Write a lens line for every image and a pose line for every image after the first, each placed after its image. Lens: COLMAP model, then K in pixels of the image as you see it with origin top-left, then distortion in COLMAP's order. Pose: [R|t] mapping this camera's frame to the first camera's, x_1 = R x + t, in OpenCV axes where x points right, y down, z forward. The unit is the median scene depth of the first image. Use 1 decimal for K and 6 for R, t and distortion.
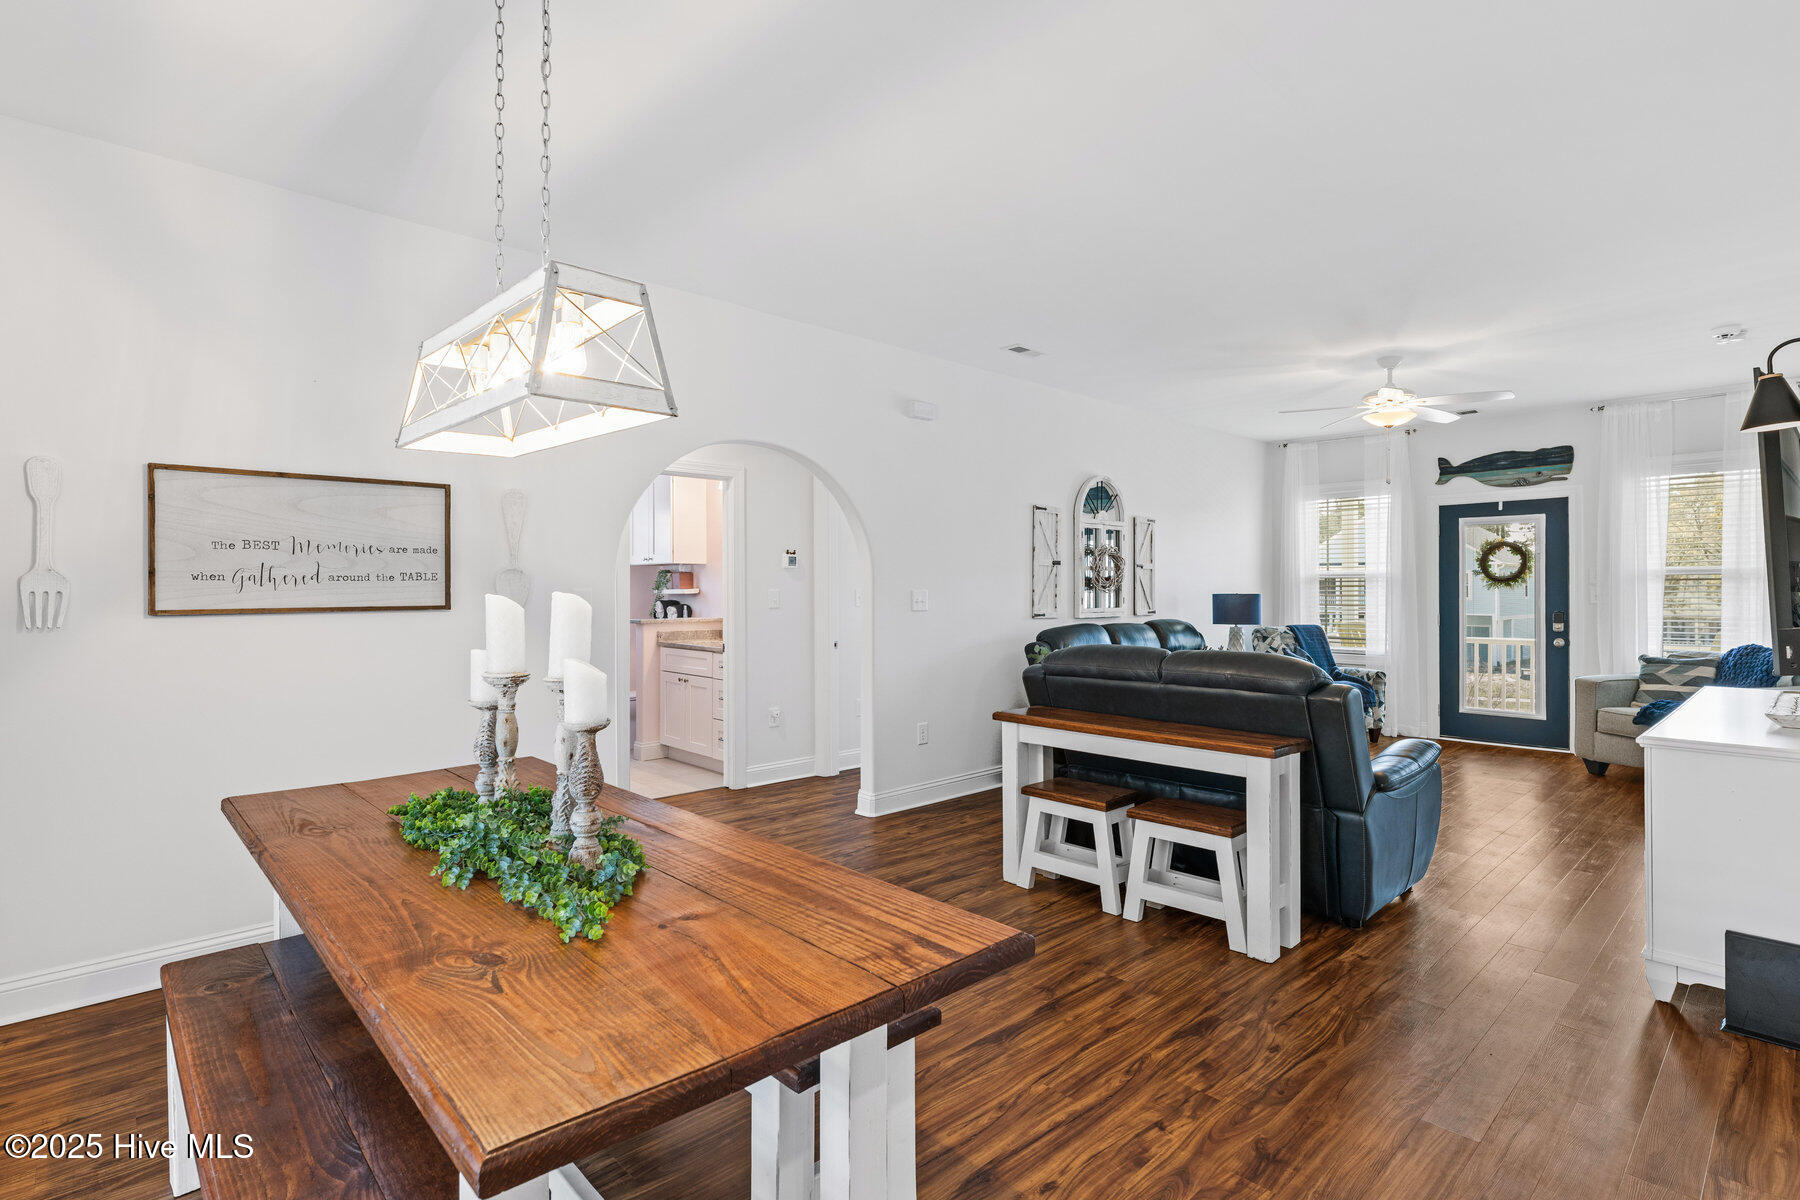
lens RADIAL K [[848.4, 0, 910.1], [0, 848.4, 584.1], [0, 0, 1]] dist [-0.000551, -0.000437]
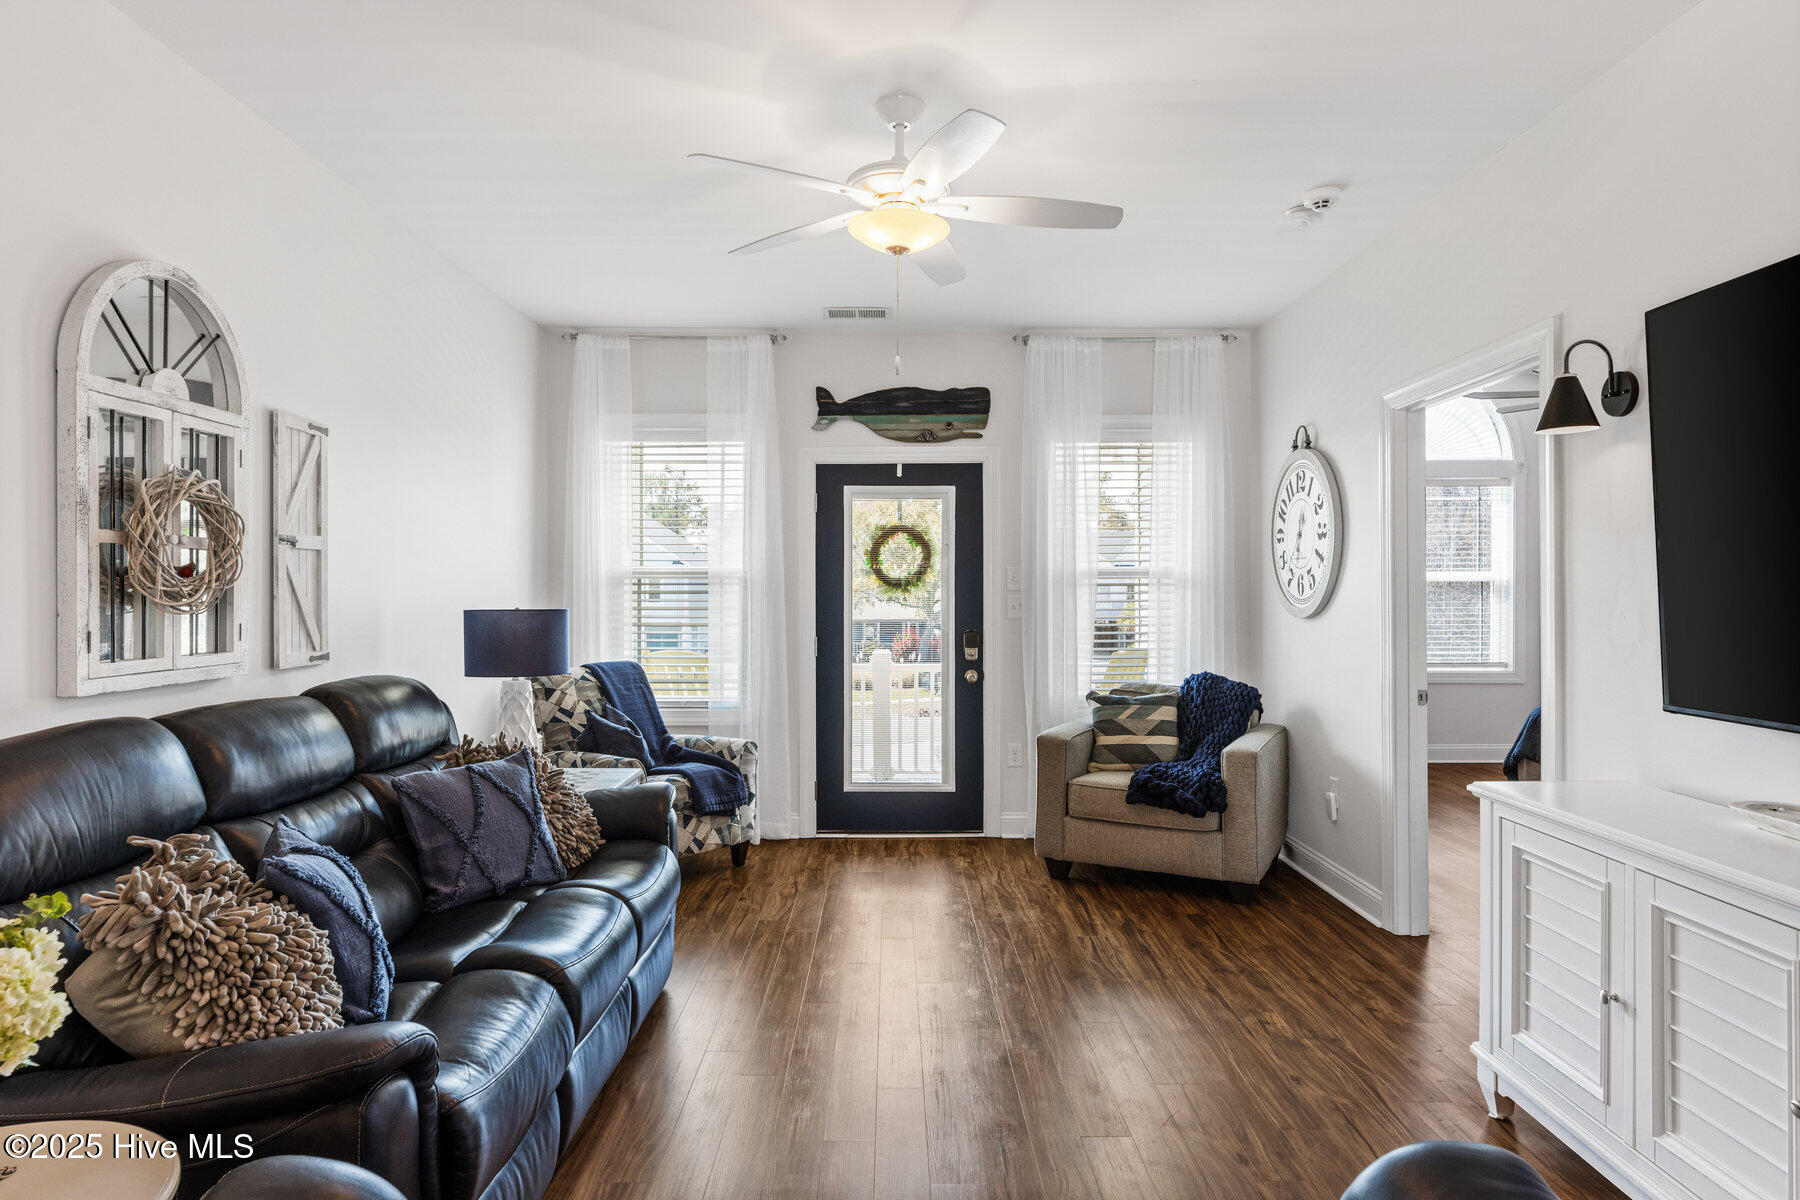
lens RADIAL K [[1066.3, 0, 914.8], [0, 1066.3, 593.5], [0, 0, 1]] dist [0.006249, -0.006054]
pose [[0.683643, 0.000345, 0.729816, 0.109286], [-0.005642, 0.999973, 0.004813, -0.001192], [-0.729795, -0.007408, 0.683626, 0.449623]]
